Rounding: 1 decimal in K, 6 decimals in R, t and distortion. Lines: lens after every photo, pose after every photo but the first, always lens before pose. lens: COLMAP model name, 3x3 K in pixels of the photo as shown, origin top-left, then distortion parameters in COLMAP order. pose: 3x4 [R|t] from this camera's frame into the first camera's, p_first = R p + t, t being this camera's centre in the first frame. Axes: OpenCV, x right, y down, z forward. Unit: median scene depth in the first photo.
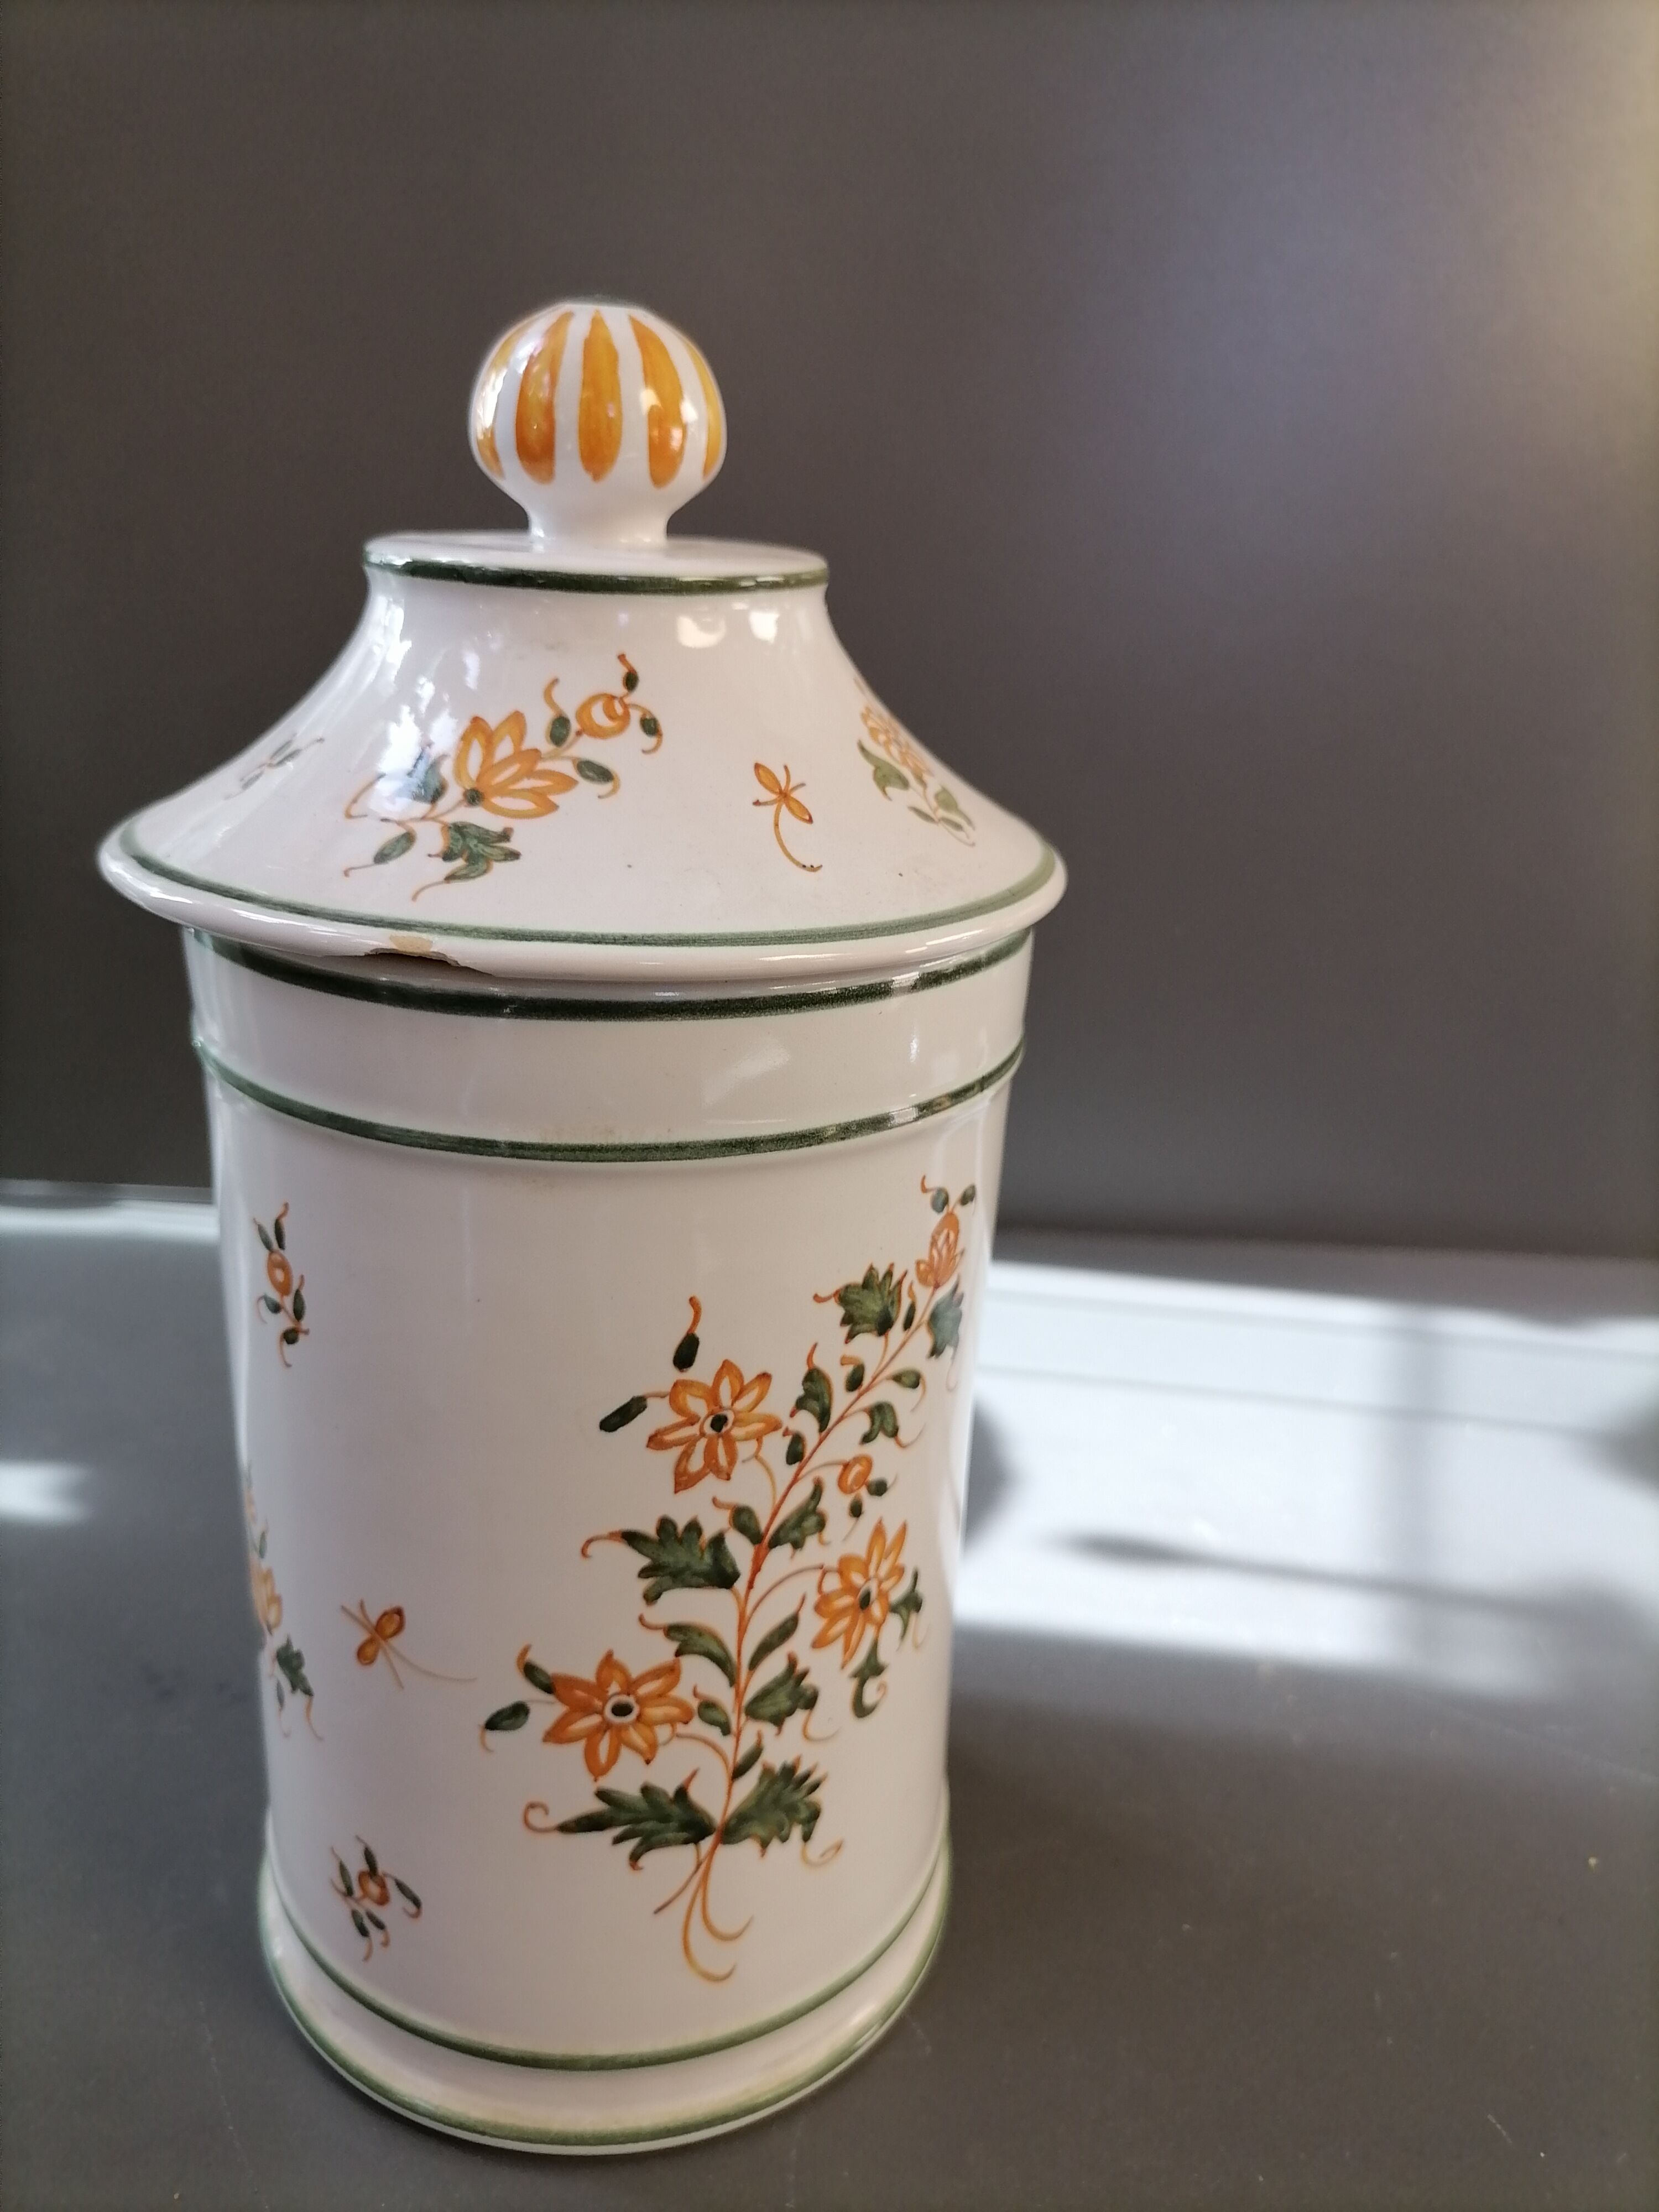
lens RADIAL K [[1712.7, 0, 852.7], [0, 1712.7, 1100.4], [0, 0, 1]] dist [-0.008320, -0.002313]
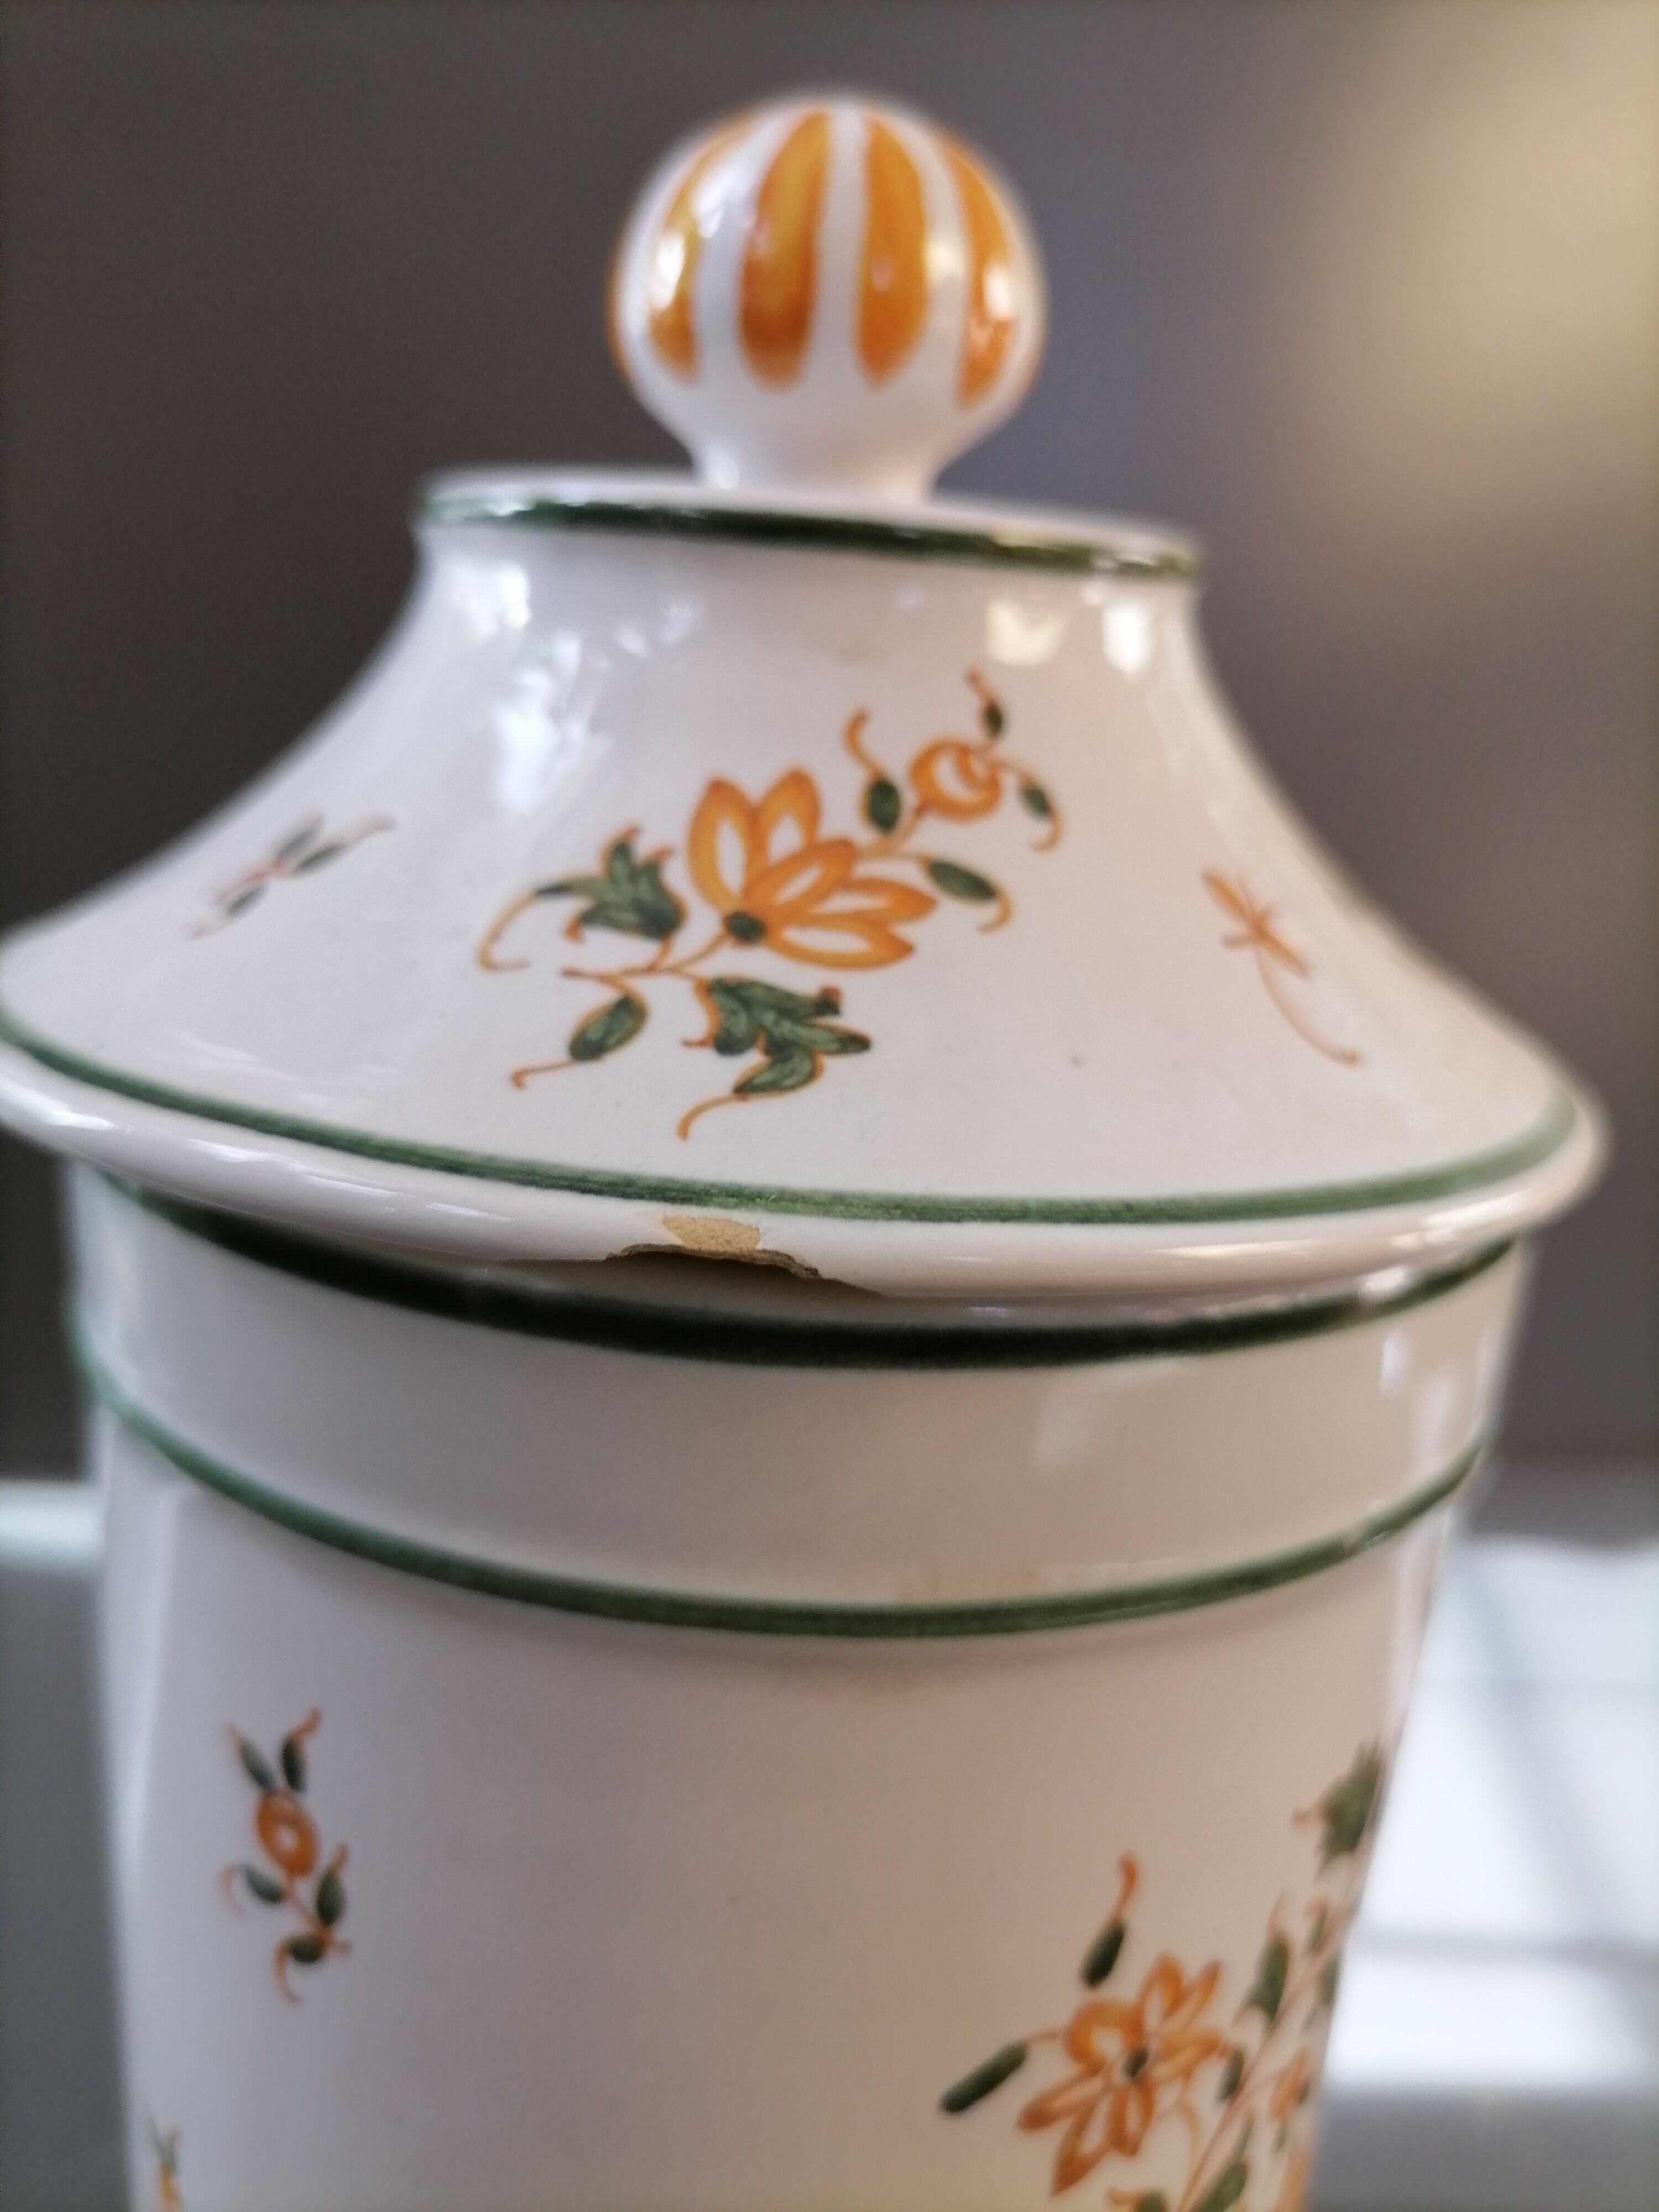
lens RADIAL K [[1819.0, 0, 829.5], [0, 1819.0, 1106.0], [0, 0, 1]] dist [-0.058496, -0.000403]
pose [[0.987531, -0.014628, 0.156743, -0.277788], [0.028080, 0.996074, -0.083956, -0.076389], [-0.154900, 0.087310, 0.984065, 0.456637]]
